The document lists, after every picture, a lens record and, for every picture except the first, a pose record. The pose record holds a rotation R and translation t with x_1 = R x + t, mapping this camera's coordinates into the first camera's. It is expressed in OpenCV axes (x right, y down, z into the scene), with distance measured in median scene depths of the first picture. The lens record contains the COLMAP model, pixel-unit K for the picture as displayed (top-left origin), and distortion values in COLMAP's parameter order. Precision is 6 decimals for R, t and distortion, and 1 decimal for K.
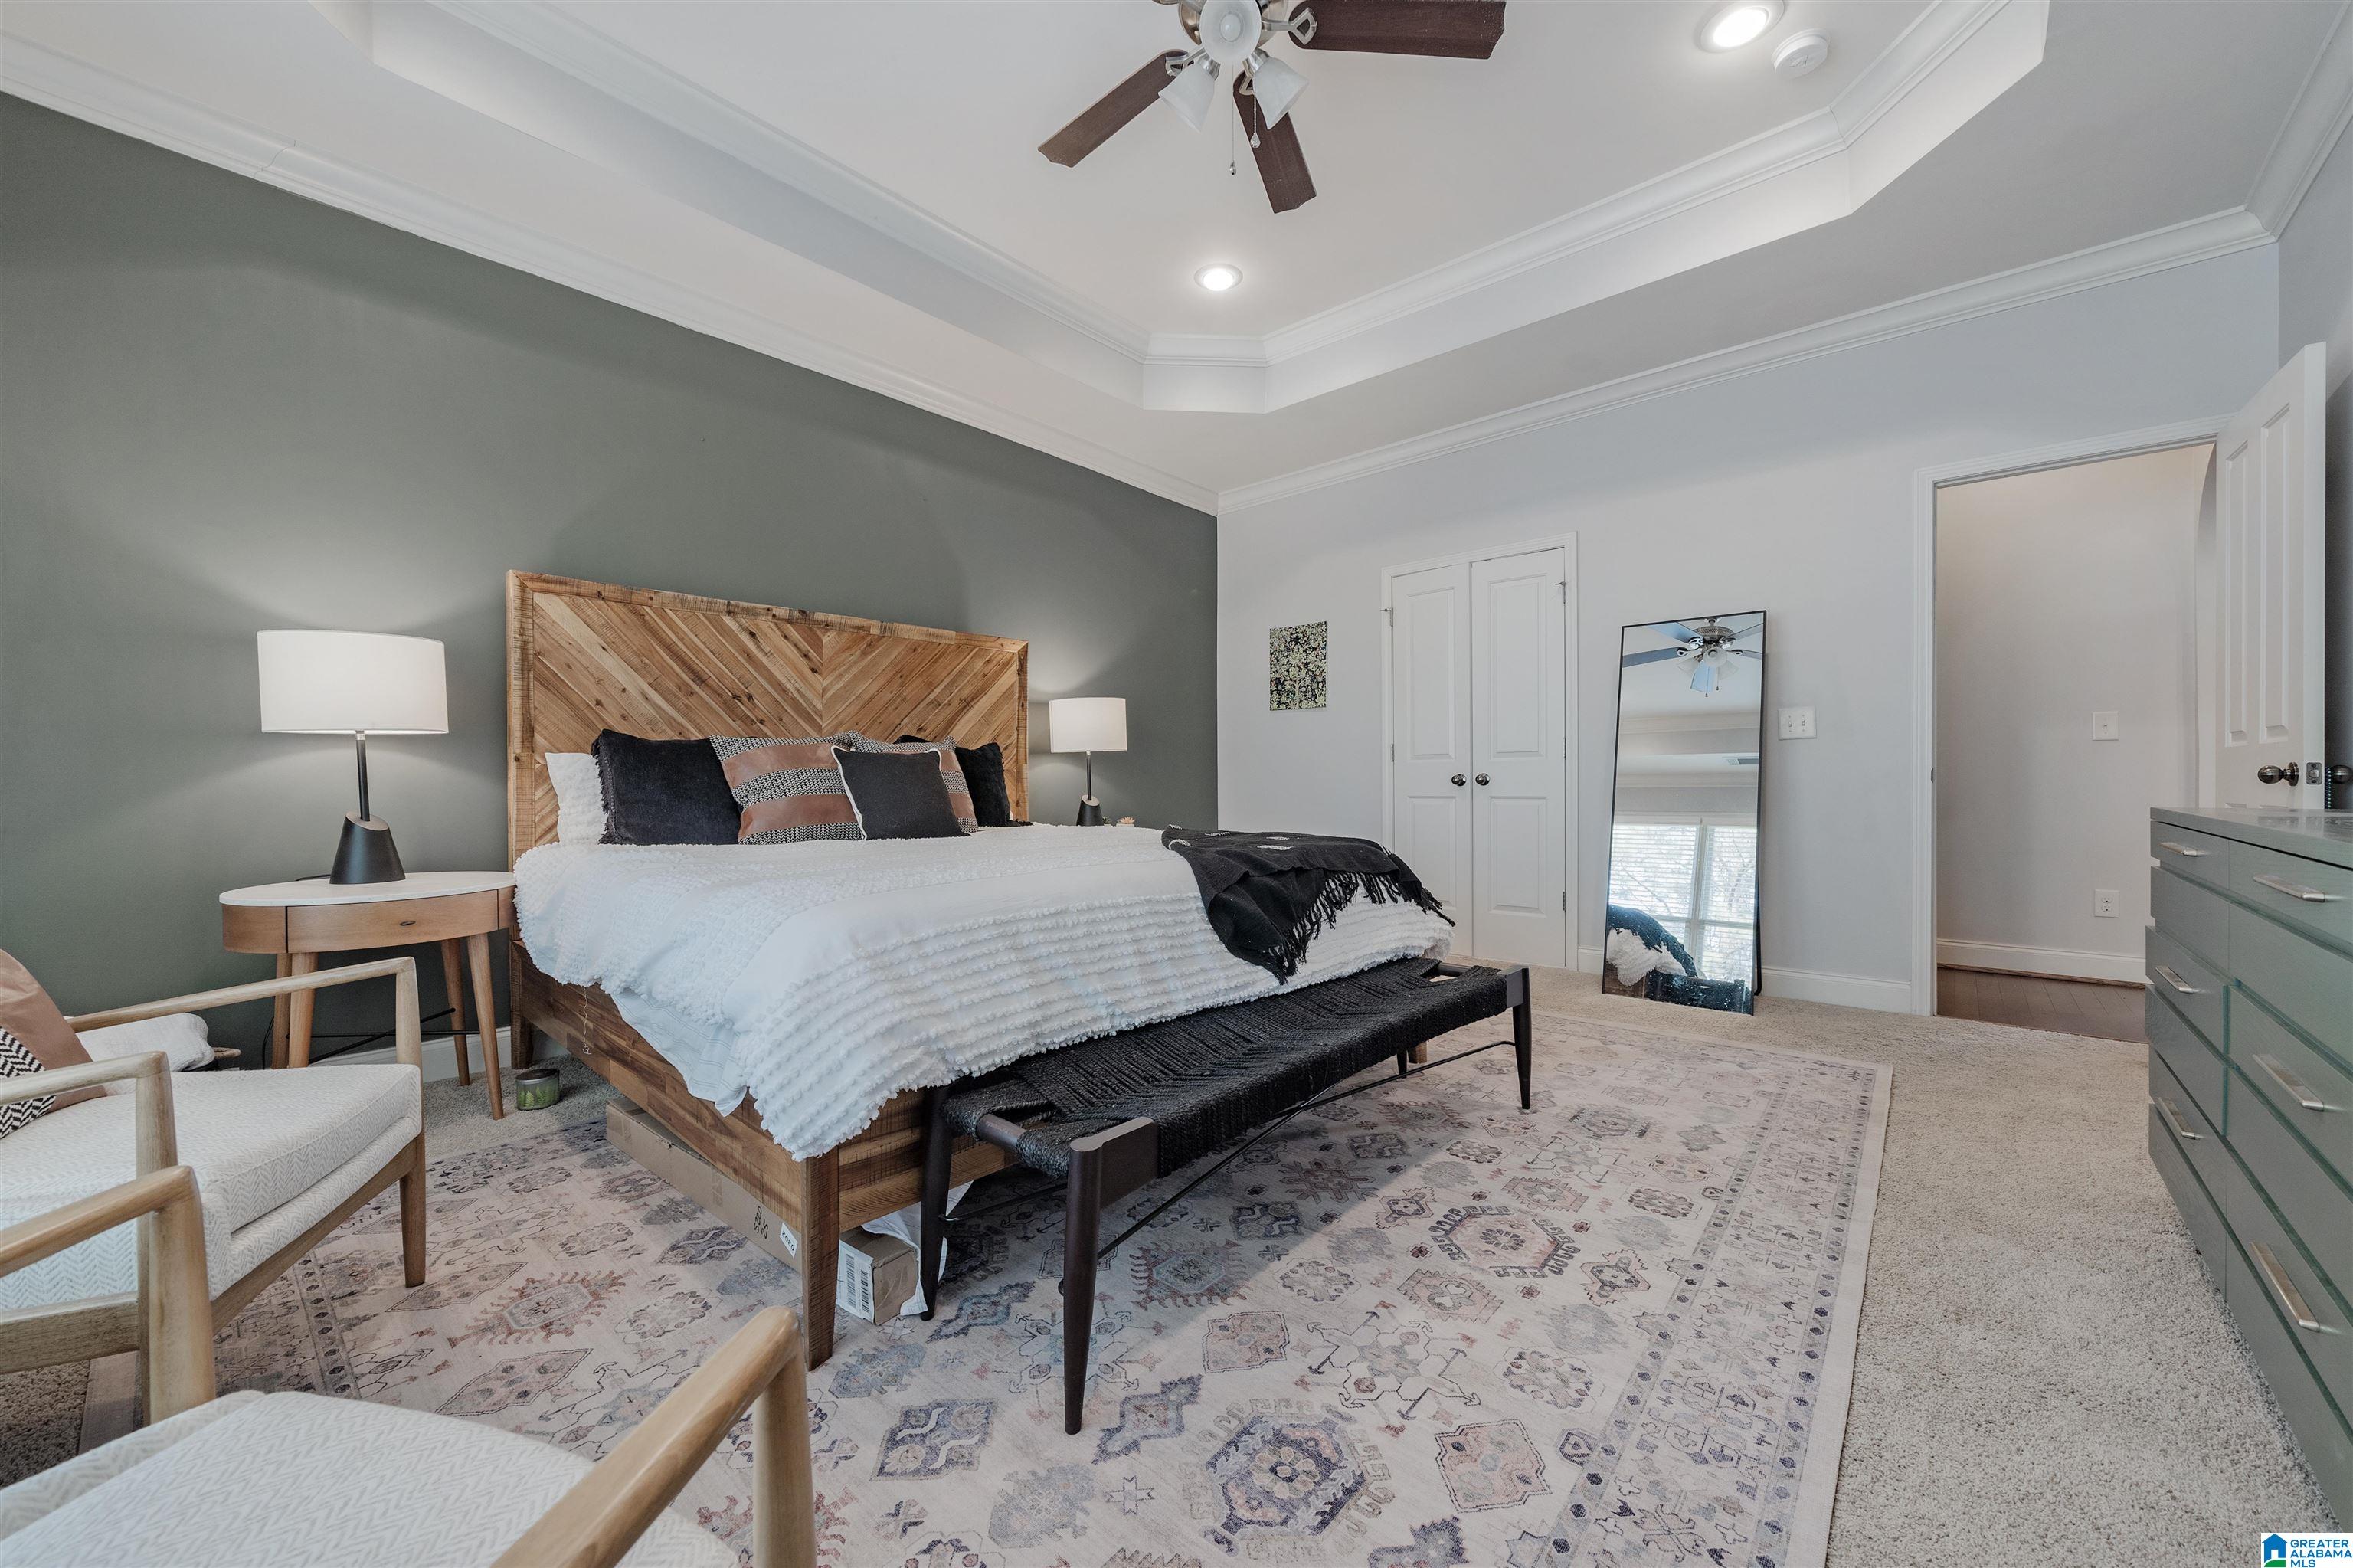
lens RADIAL K [[909.1, 0, 1157.9], [0, 909.1, 784.8], [0, 0, 1]] dist [0.014384, 0.000085]
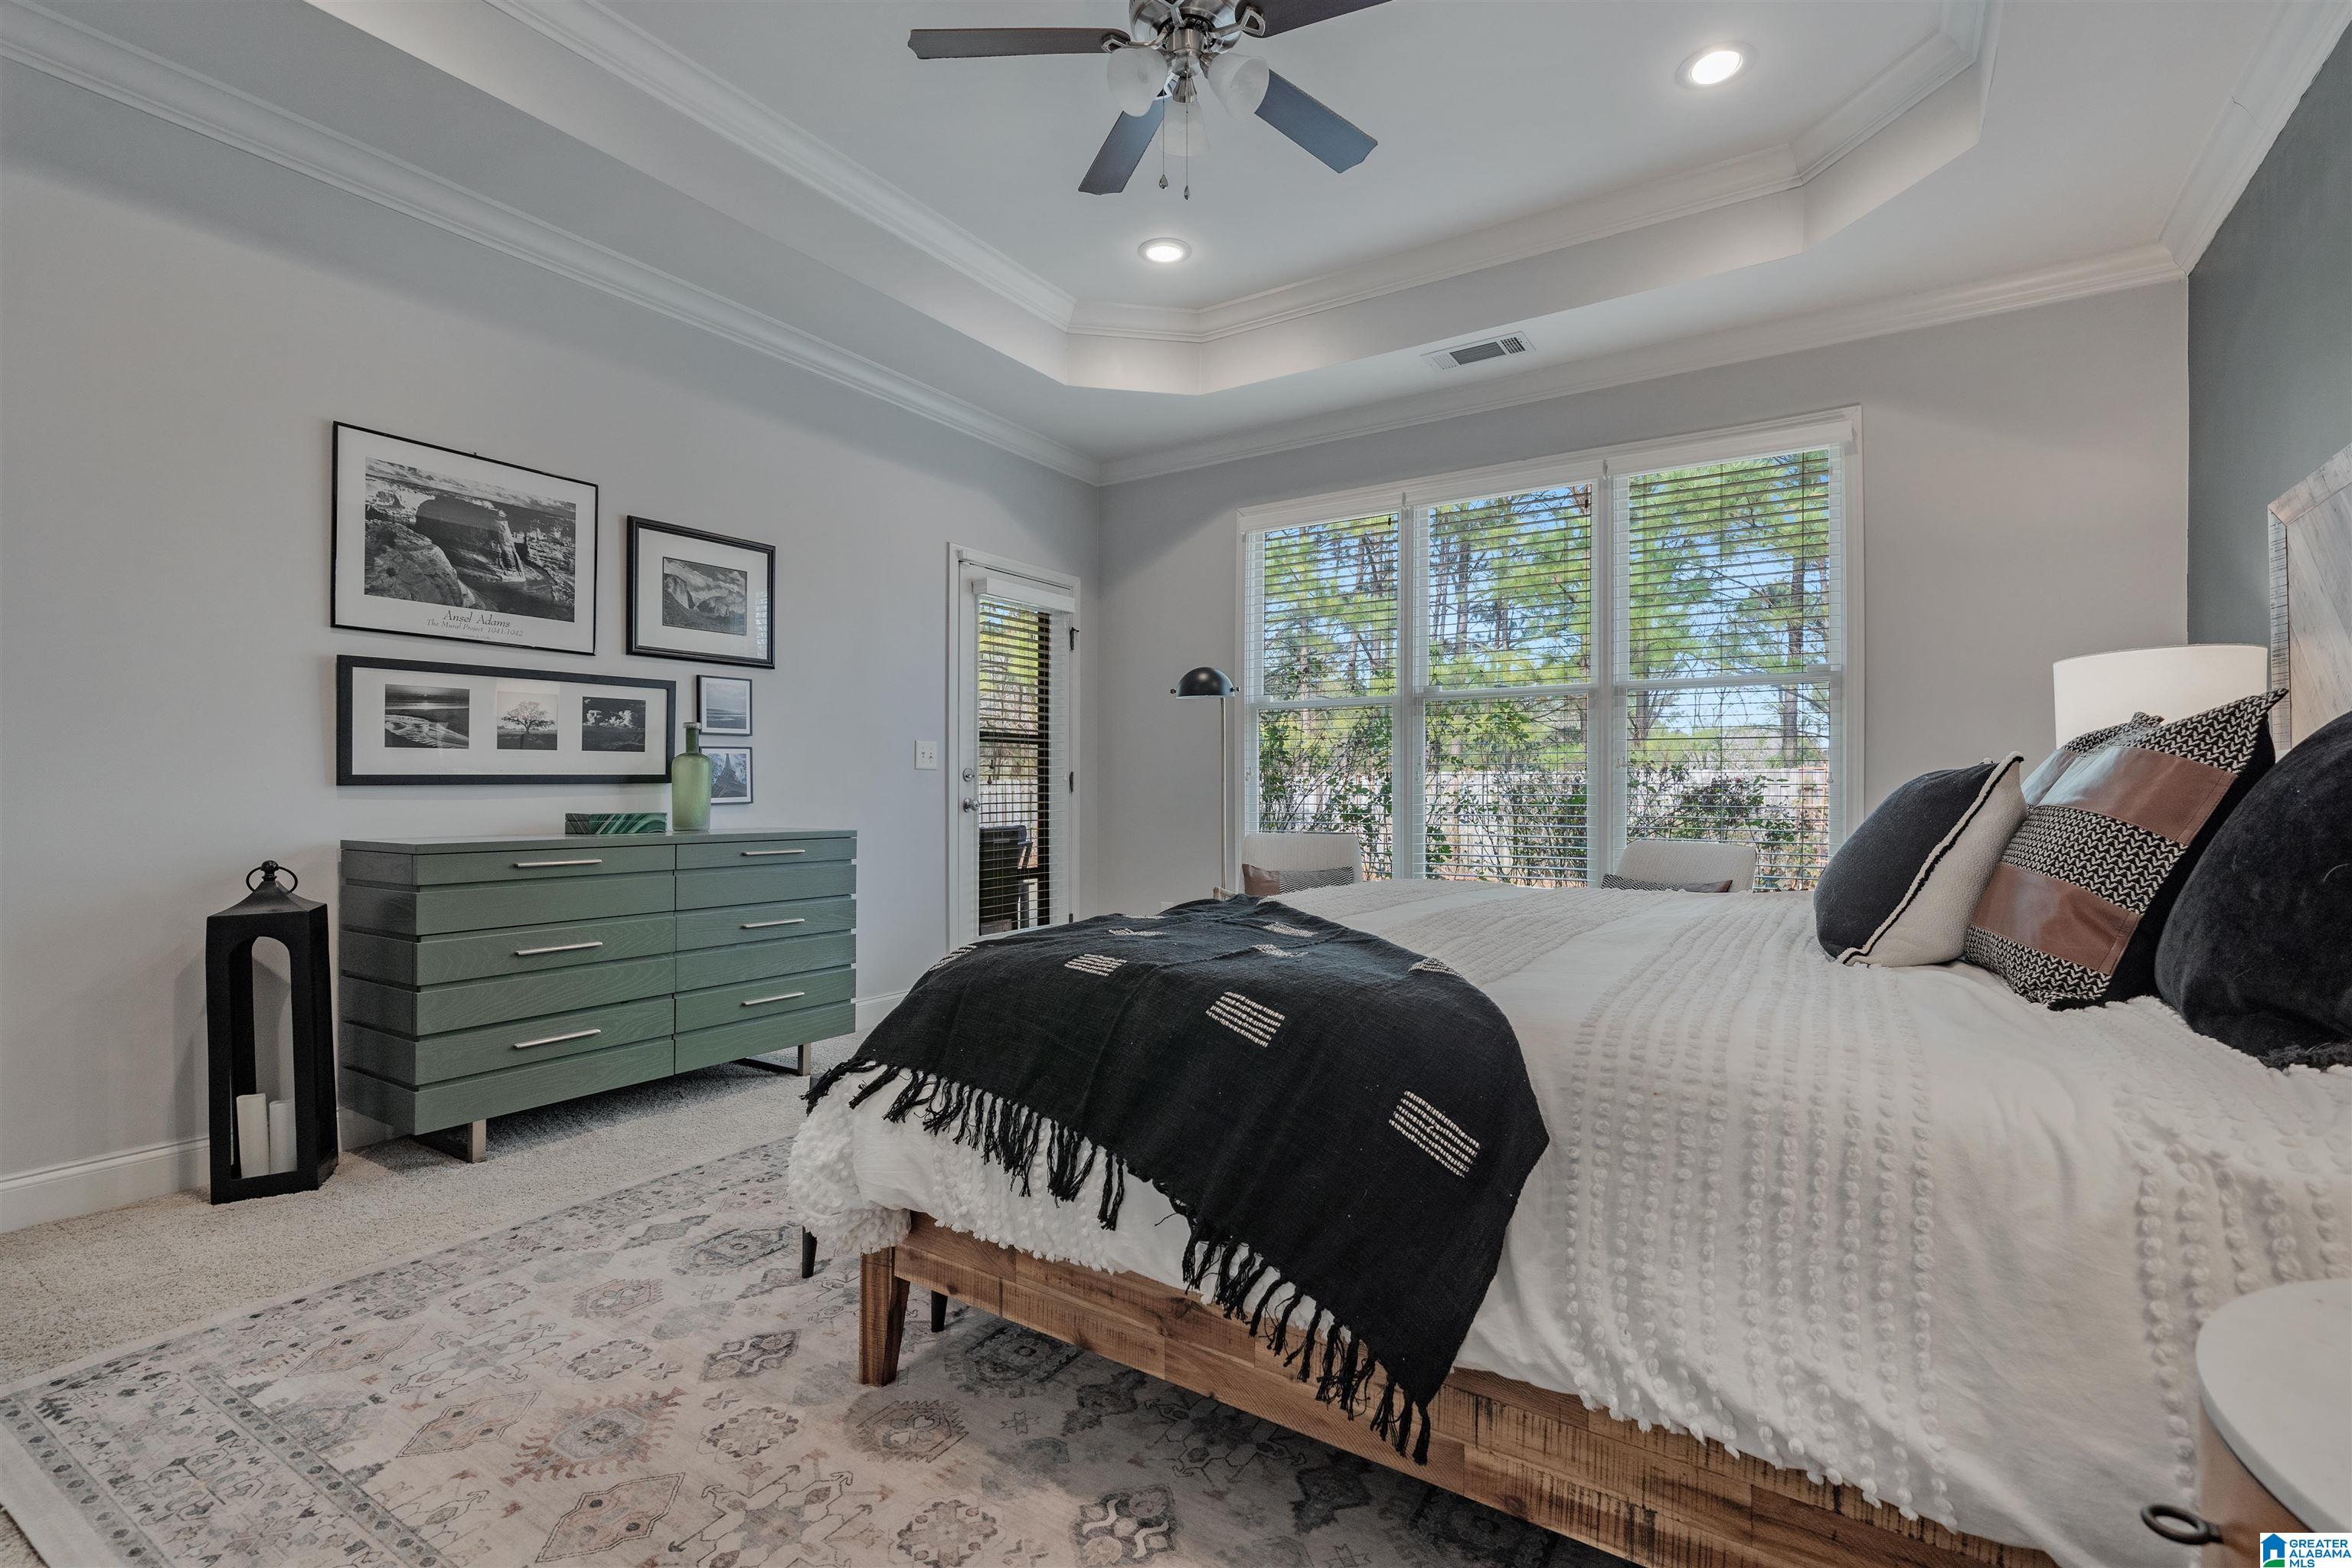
lens RADIAL K [[1009.5, 0, 1187.8], [0, 1009.5, 776.6], [0, 0, 1]] dist [-0.017666, -0.000124]
pose [[-0.986933, 0.019948, -0.159892, 0.253368], [0.018834, 0.999787, 0.008483, -0.033989], [0.160027, 0.005361, -0.987098, 1.968999]]
